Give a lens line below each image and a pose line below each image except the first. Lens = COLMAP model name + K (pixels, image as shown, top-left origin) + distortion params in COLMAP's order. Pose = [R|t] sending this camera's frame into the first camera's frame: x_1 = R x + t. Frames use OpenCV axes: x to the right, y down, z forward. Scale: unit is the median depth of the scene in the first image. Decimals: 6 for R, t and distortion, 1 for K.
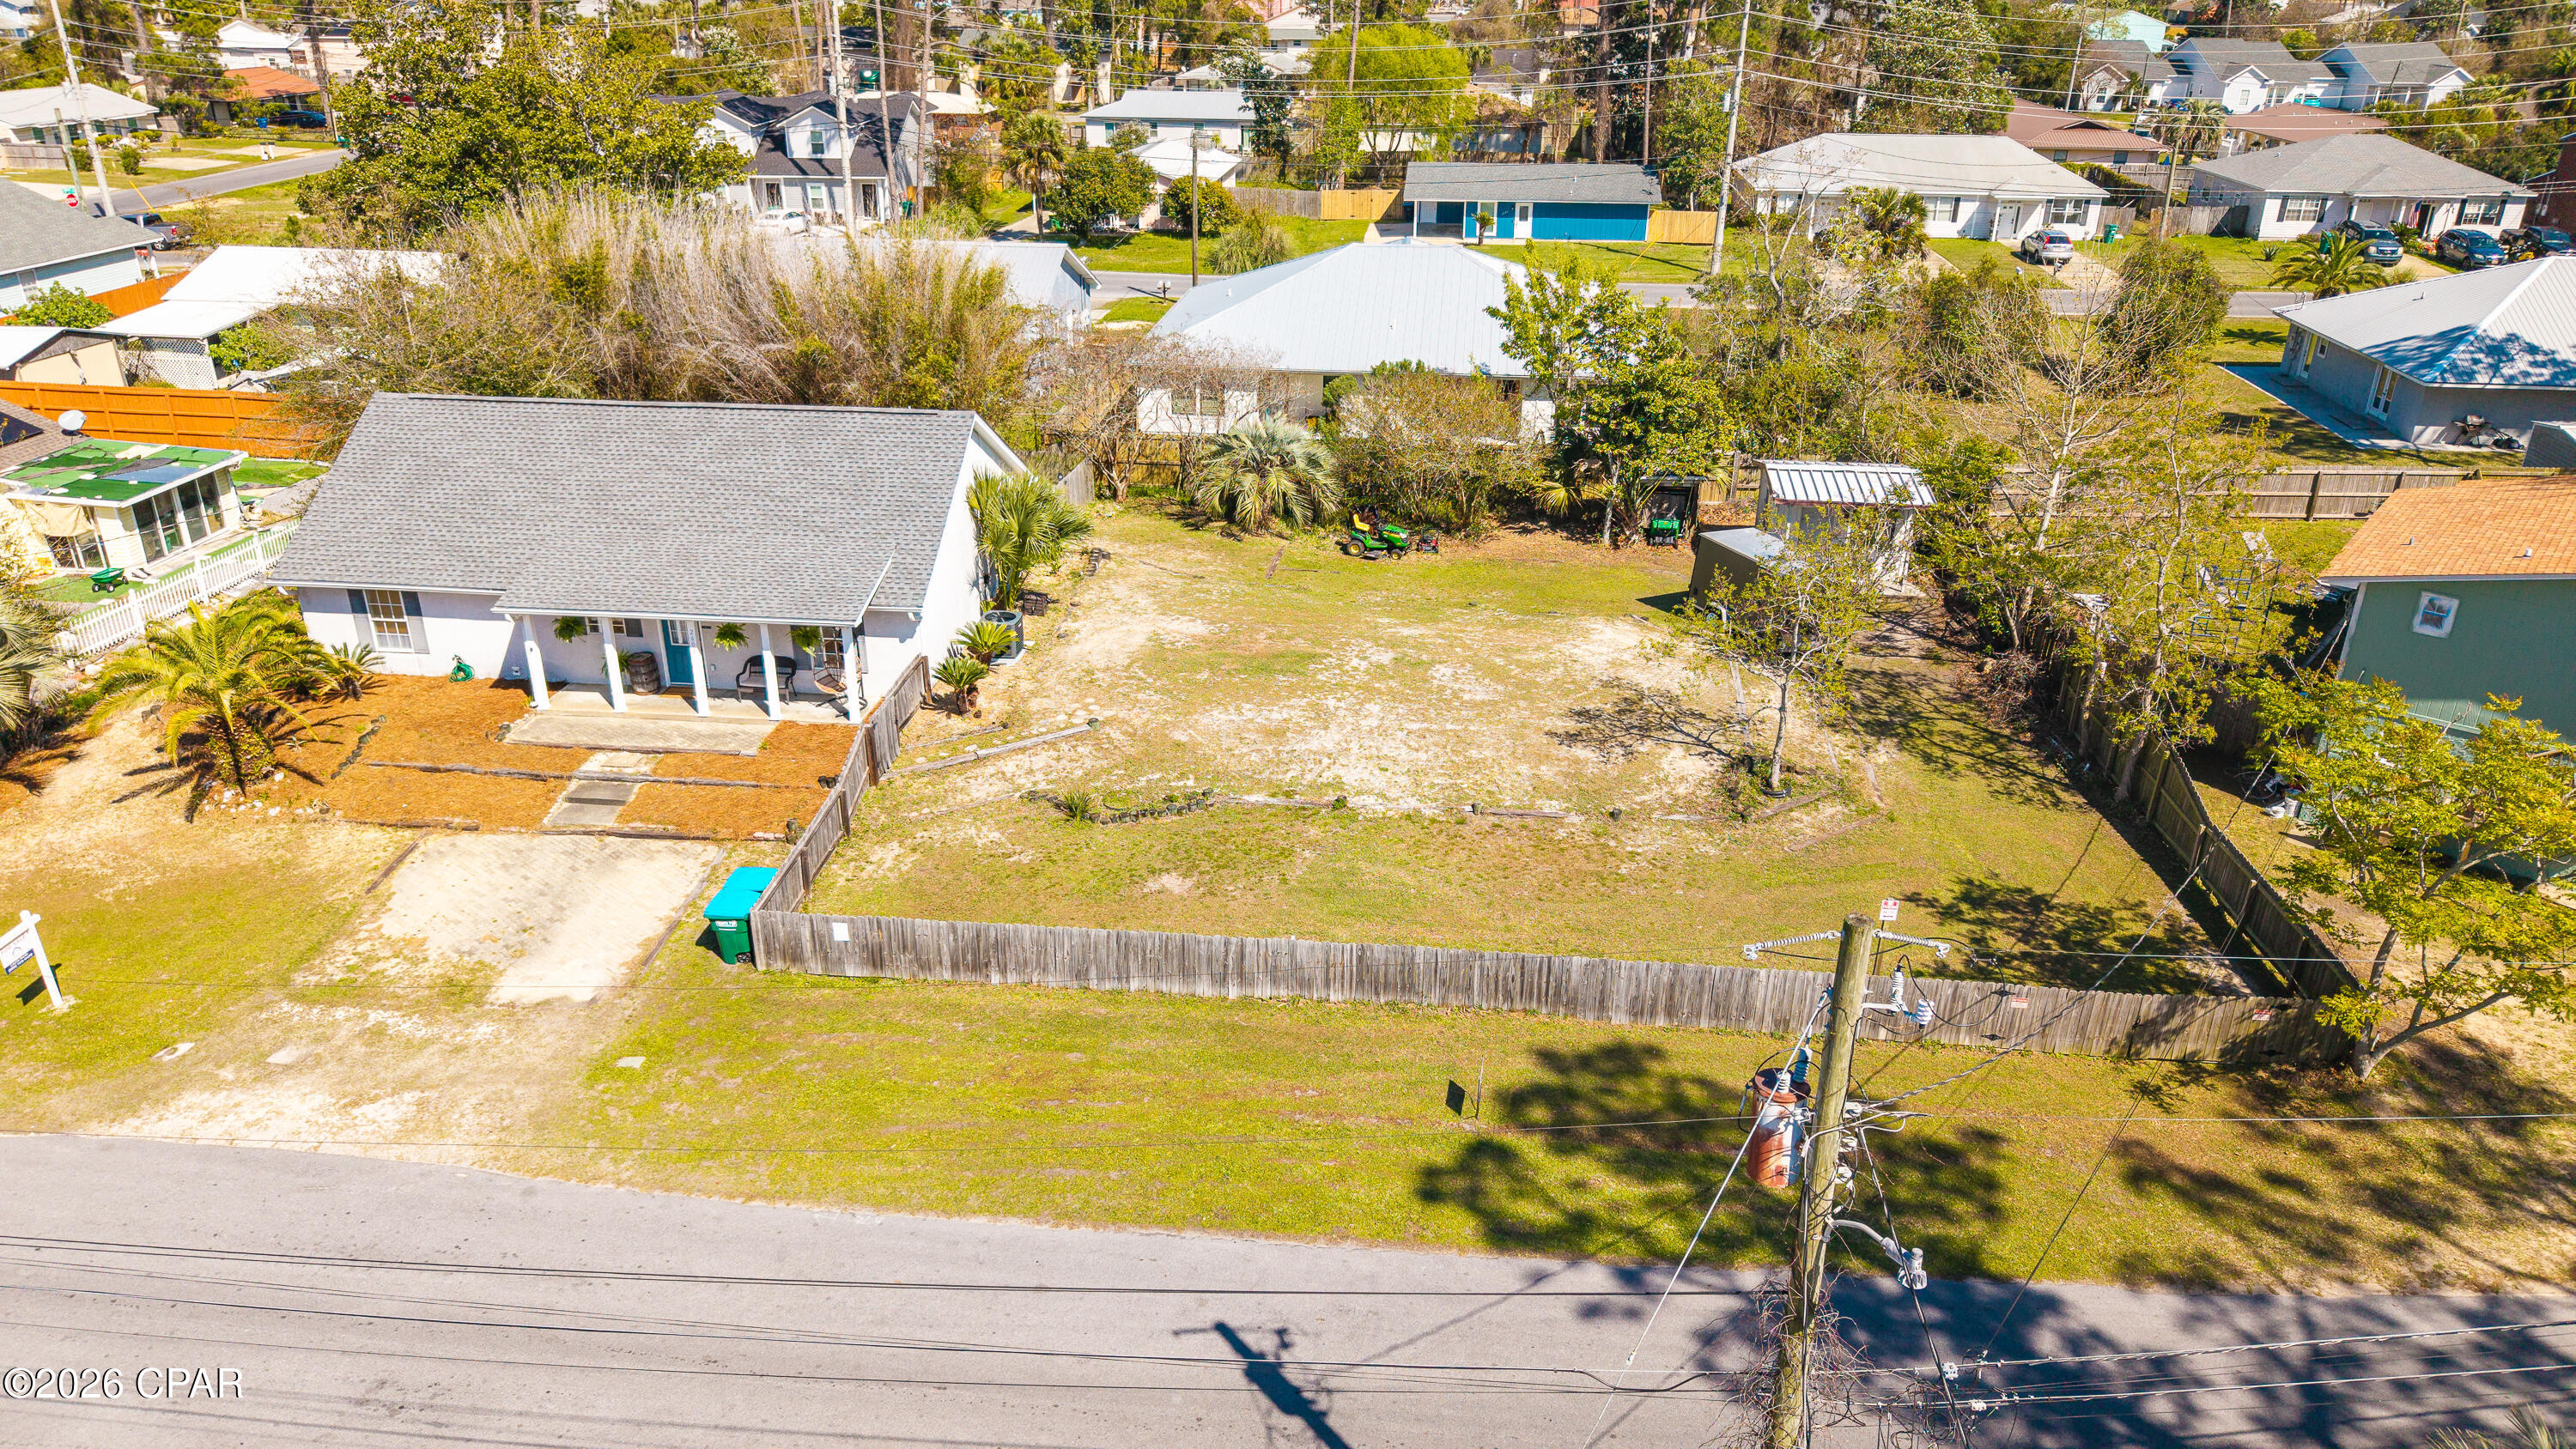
lens RADIAL K [[1718.3, 0, 1289.3], [0, 1718.3, 734.4], [0, 0, 1]] dist [0.013112, -0.013916]
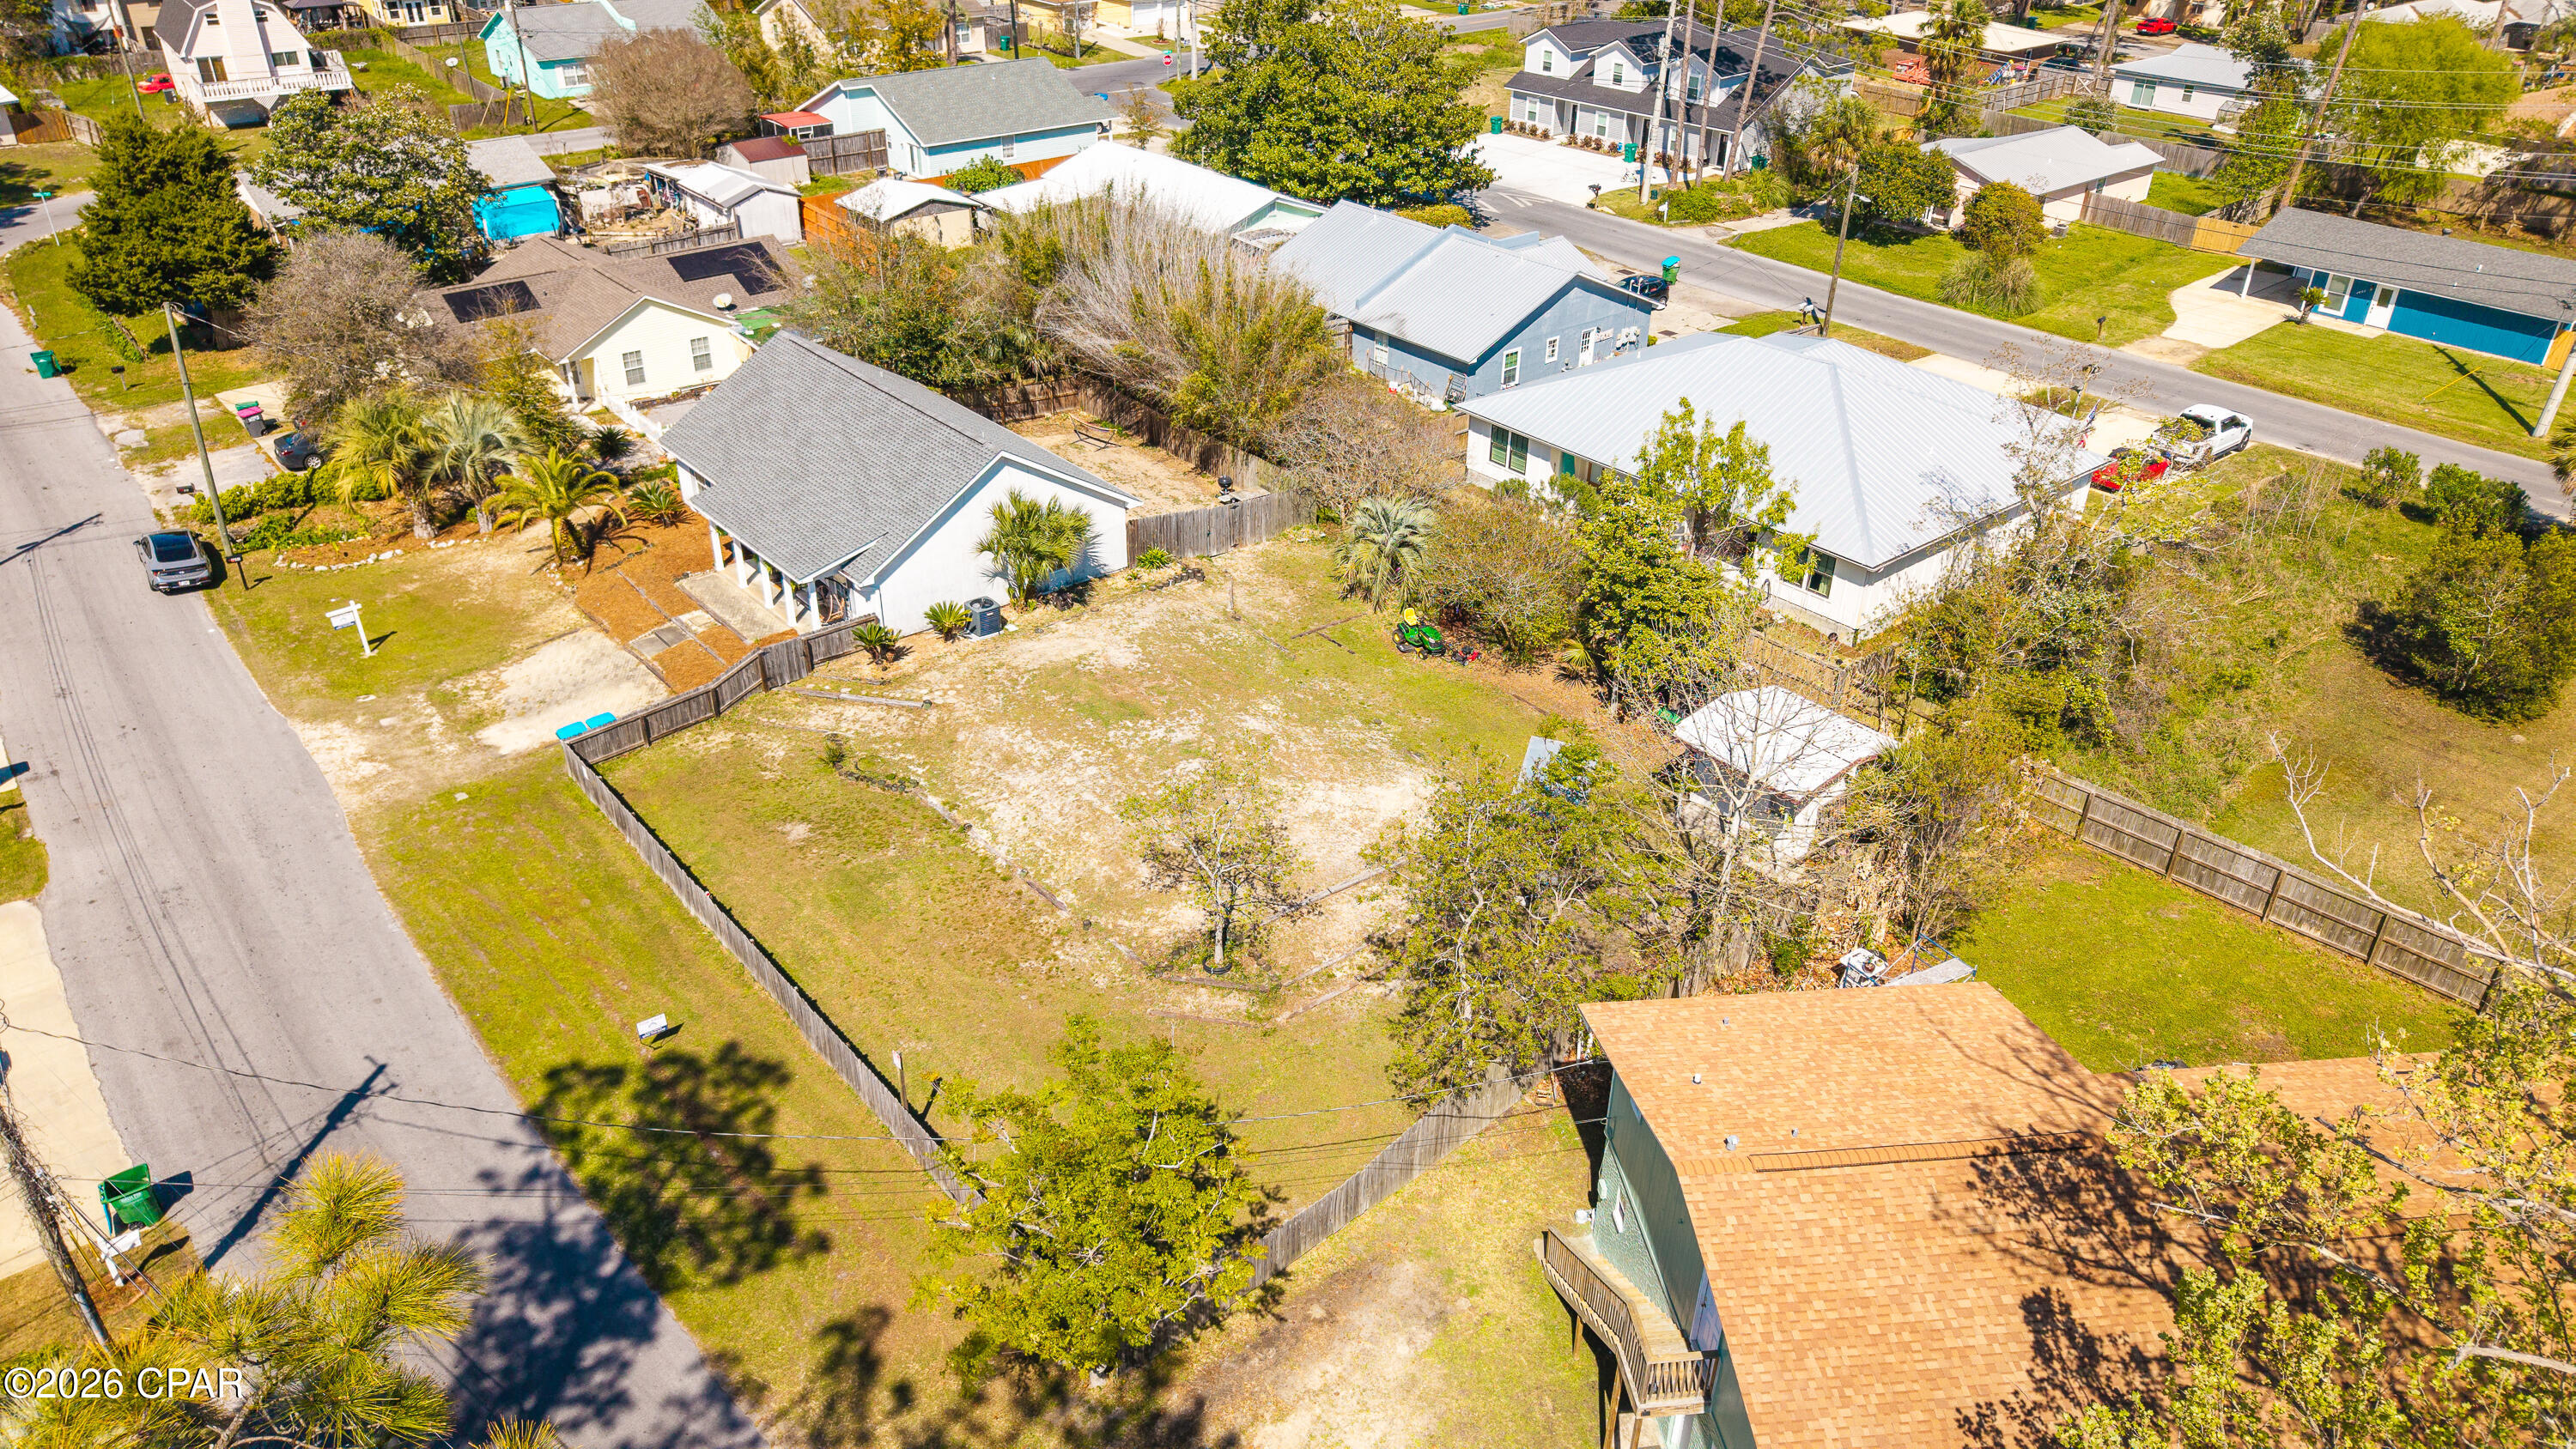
lens RADIAL K [[1718.3, 0, 1287.3], [0, 1718.3, 726.7], [0, 0, 1]] dist [0.013112, -0.013916]
pose [[0.721382, 0.355907, -0.594086, 0.859679], [-0.297086, 0.933935, 0.198761, -0.327817], [0.625578, 0.033112, 0.779459, 0.127014]]
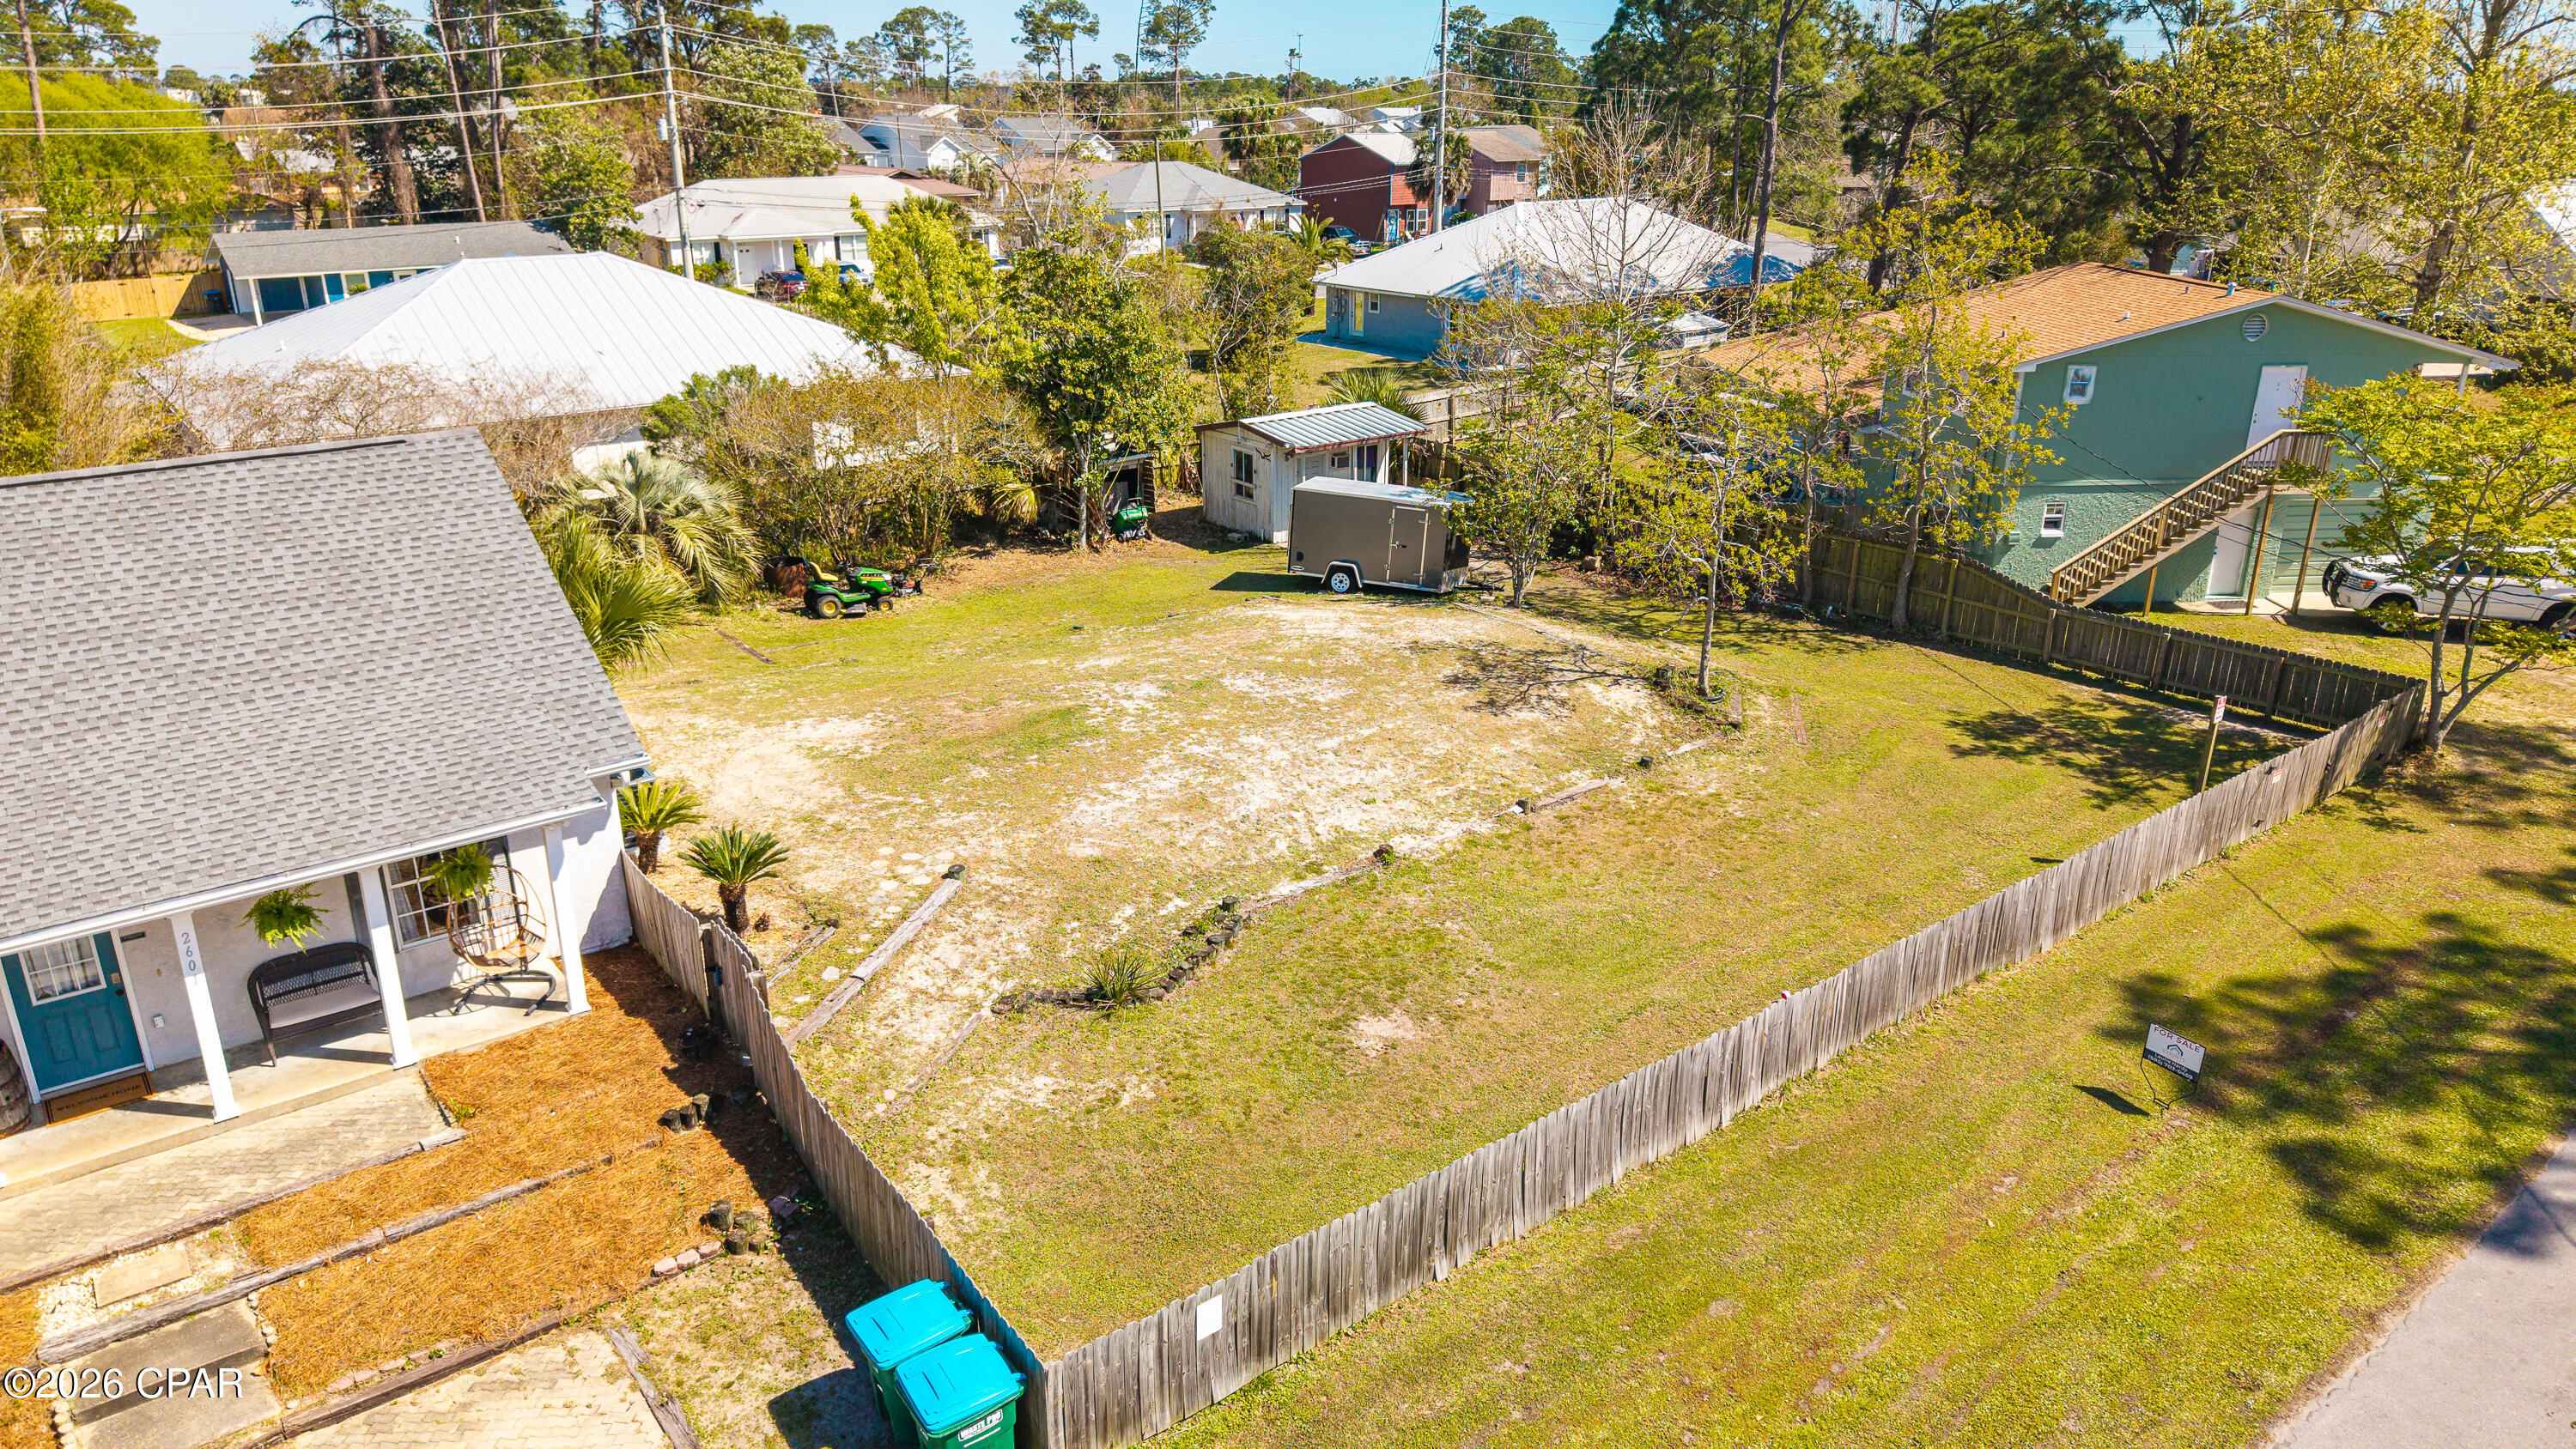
lens RADIAL K [[1718.3, 0, 1296.3], [0, 1718.3, 722.6], [0, 0, 1]] dist [0.013112, -0.013916]
pose [[0.712327, -0.243089, 0.658406, -0.395578], [0.292034, 0.955696, 0.036901, -0.042637], [-0.638206, 0.165991, 0.751758, 0.450797]]
